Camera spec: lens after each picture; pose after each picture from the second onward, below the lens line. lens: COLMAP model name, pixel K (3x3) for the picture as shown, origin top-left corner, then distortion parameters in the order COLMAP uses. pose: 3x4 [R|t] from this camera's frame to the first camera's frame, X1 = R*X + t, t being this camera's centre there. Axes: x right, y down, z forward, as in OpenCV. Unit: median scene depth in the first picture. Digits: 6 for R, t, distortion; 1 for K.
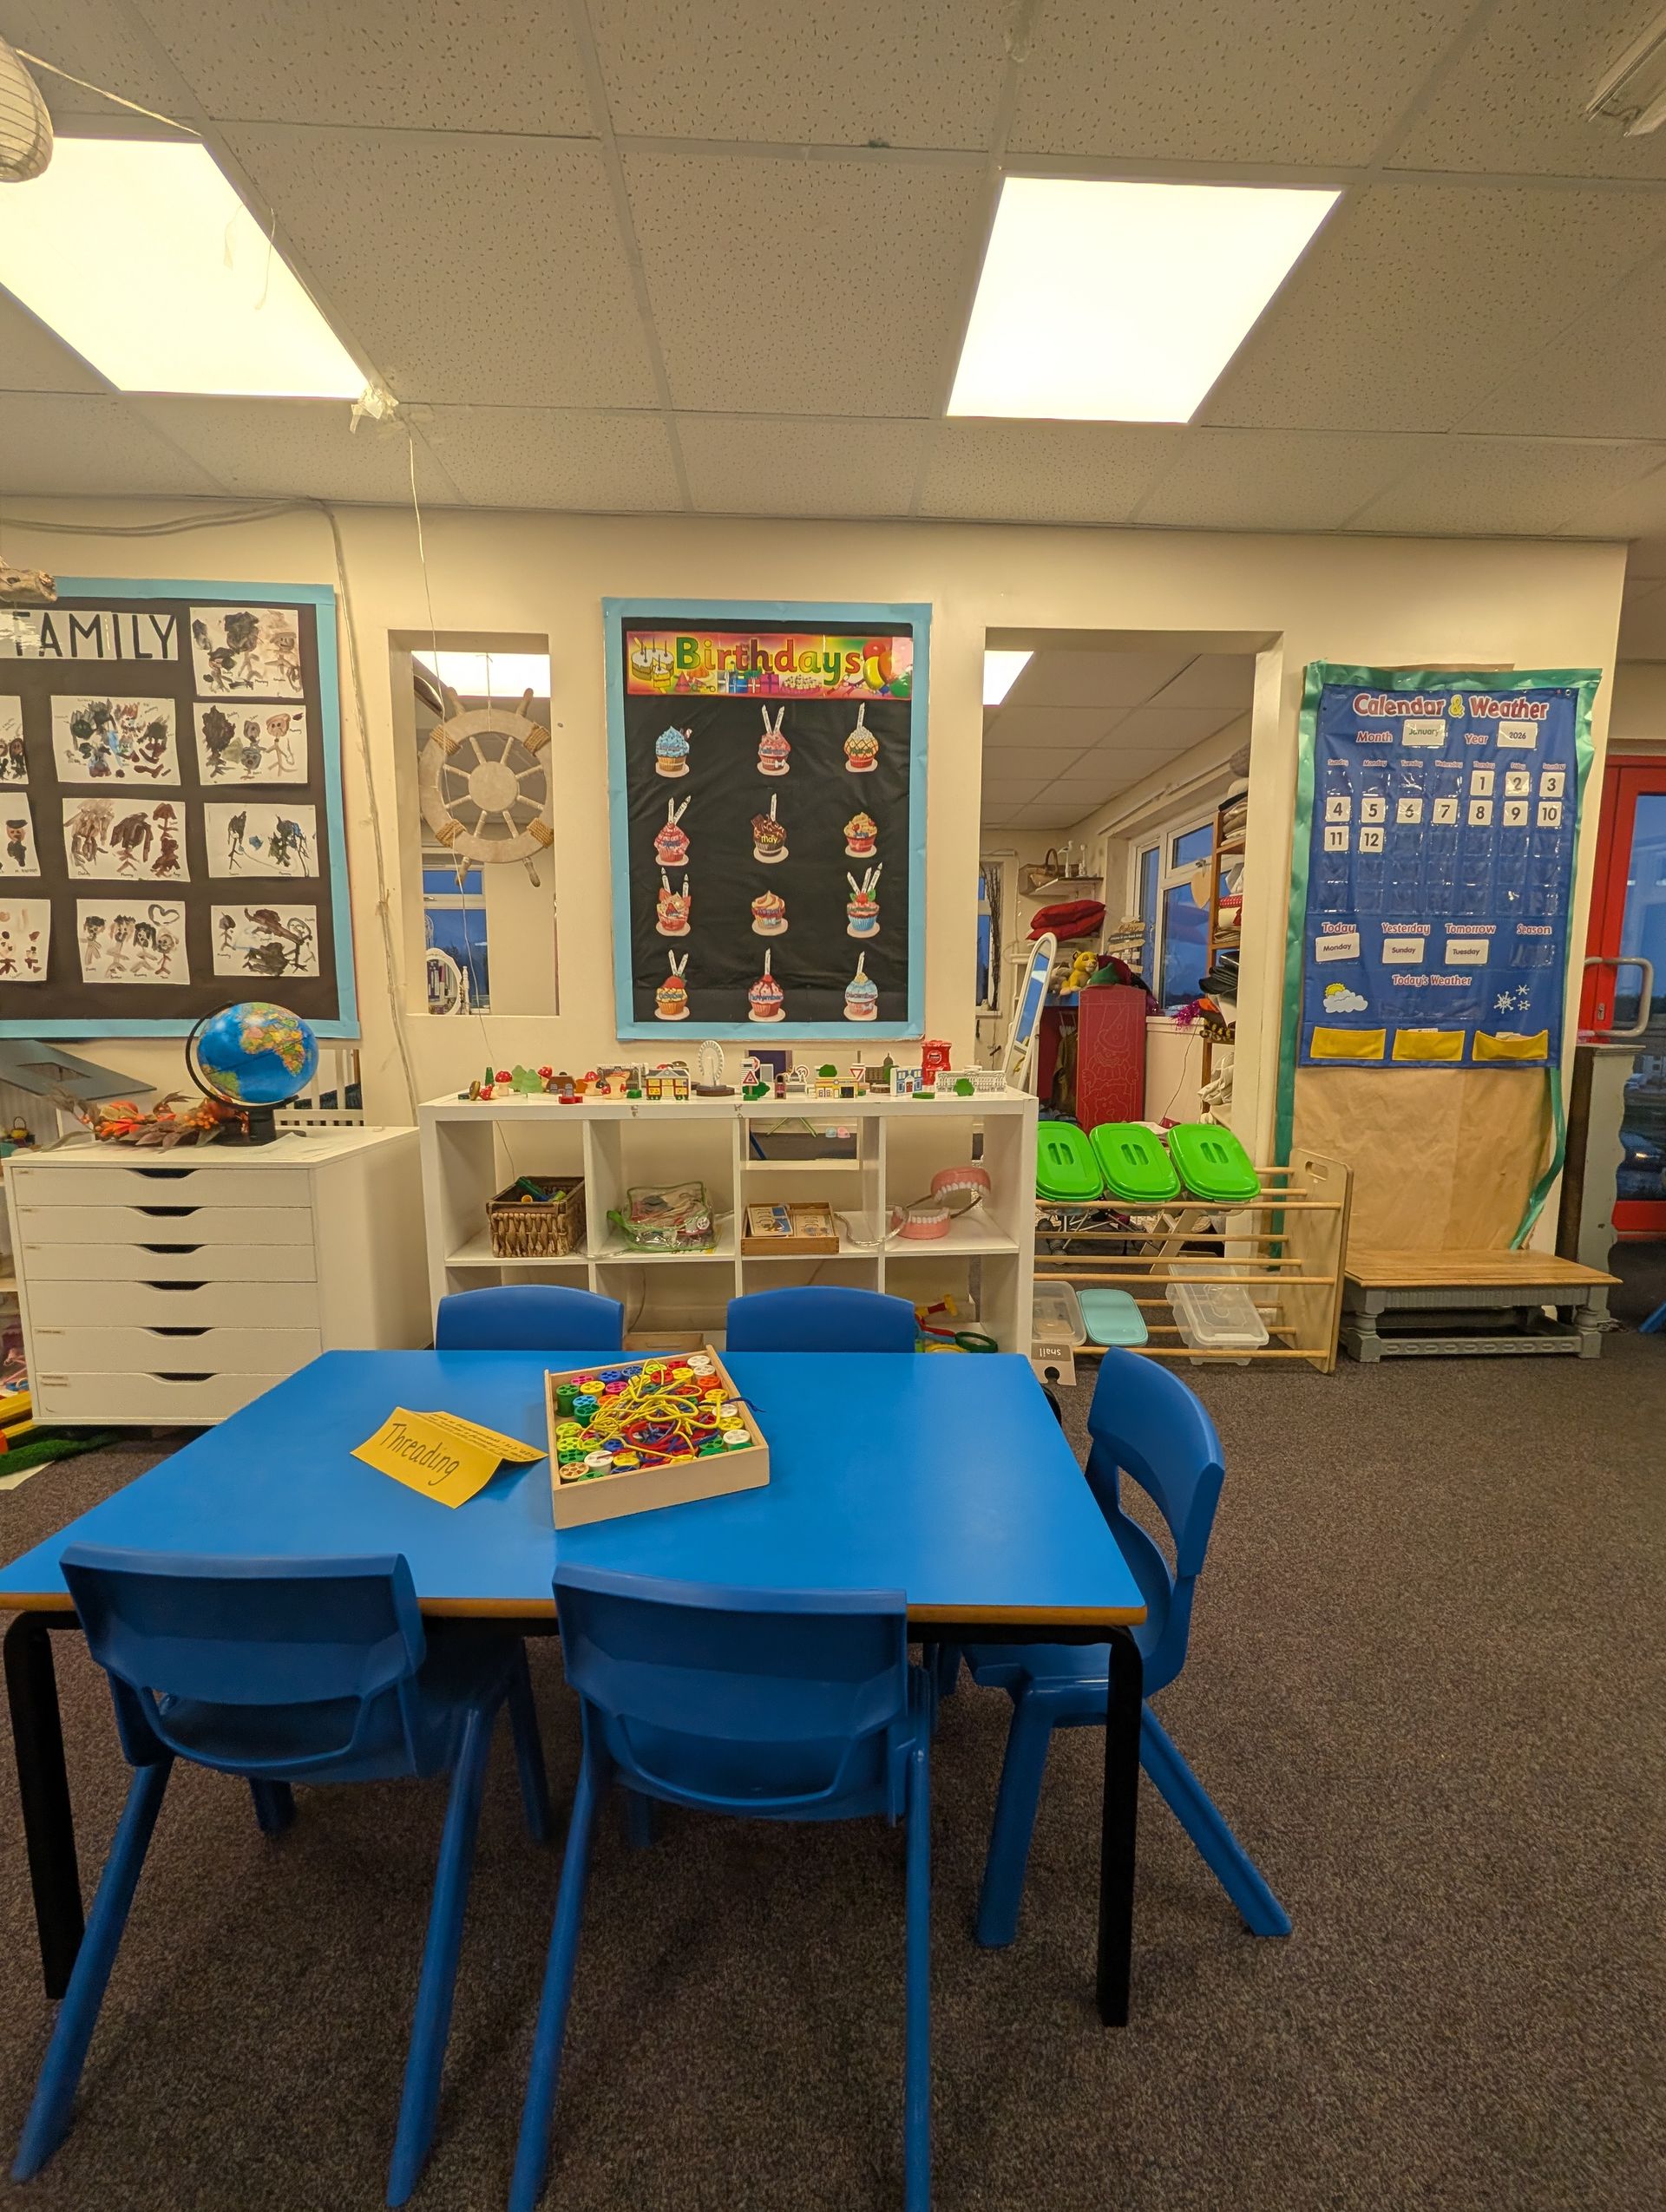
lens RADIAL K [[858.6, 0, 840.3], [0, 858.6, 1093.4], [0, 0, 1]] dist [-0.000221, 0.000647]
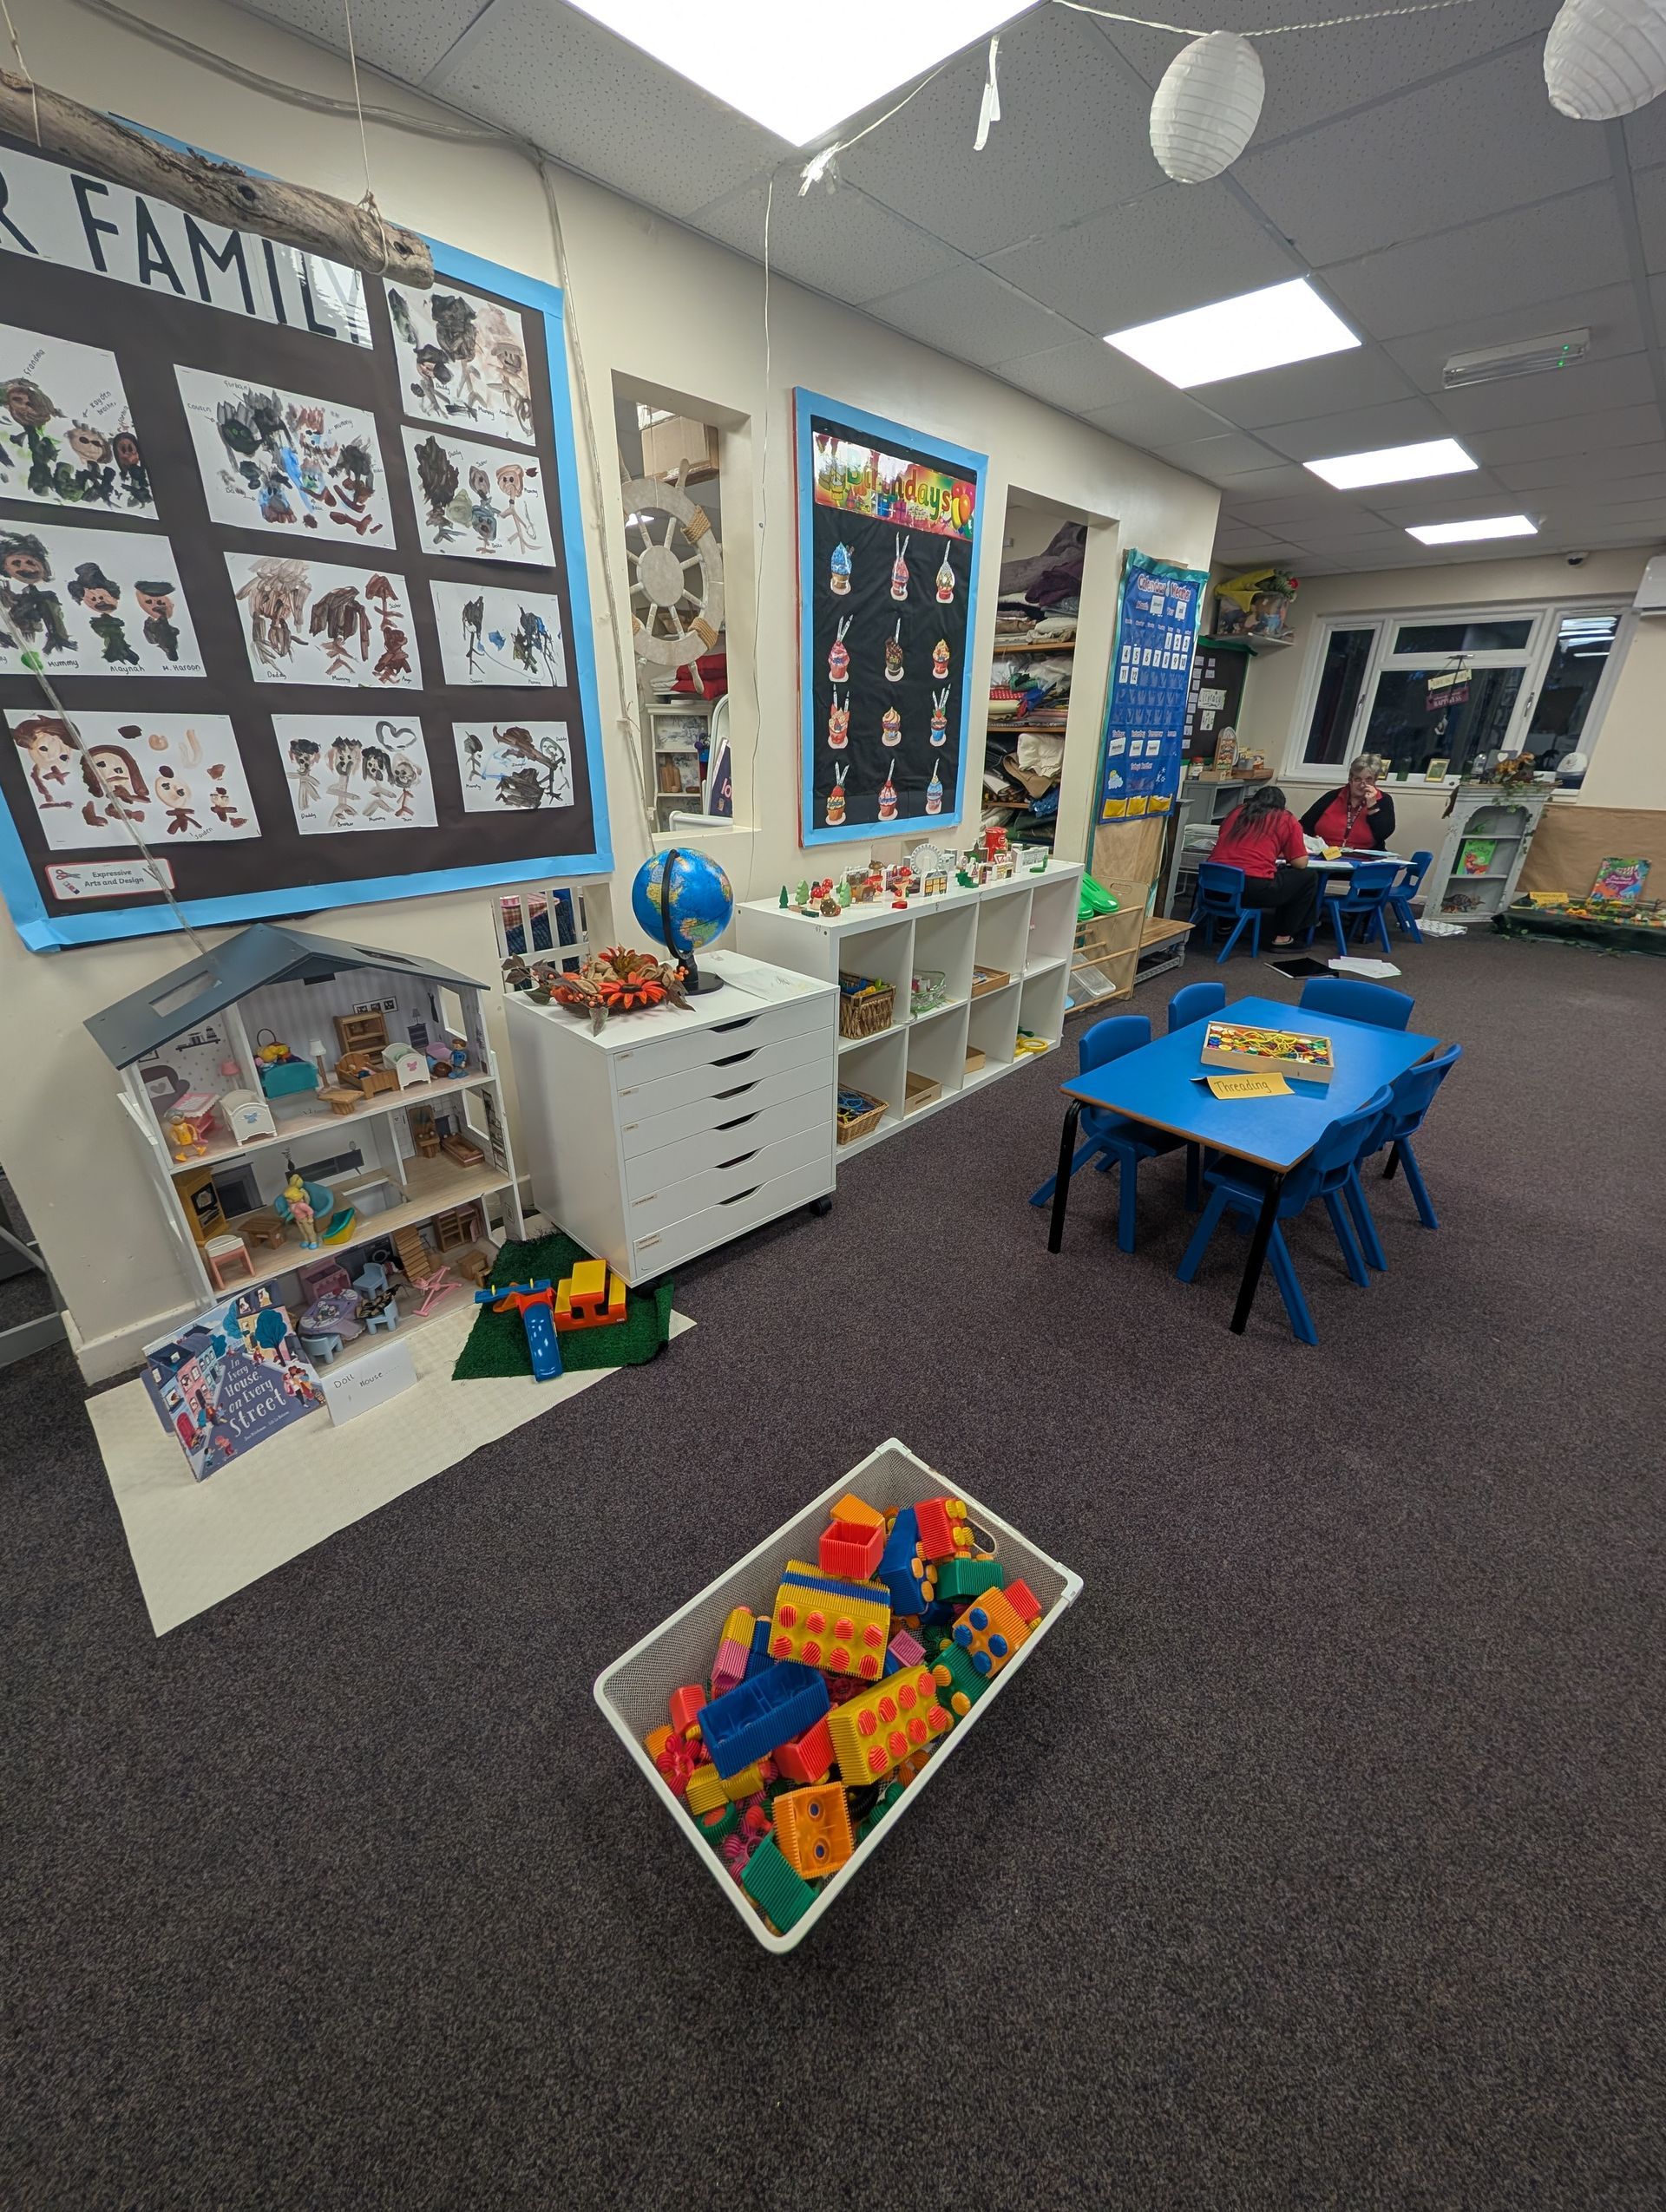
lens RADIAL K [[833.9, 0, 825.9], [0, 833.9, 1094.0], [0, 0, 1]] dist [-0.001891, 0.000949]
pose [[0.727003, -0.279496, 0.627175, -1.071092], [0.076321, 0.940638, 0.330720, -0.122686], [-0.682380, -0.192568, 0.705177, 0.138917]]
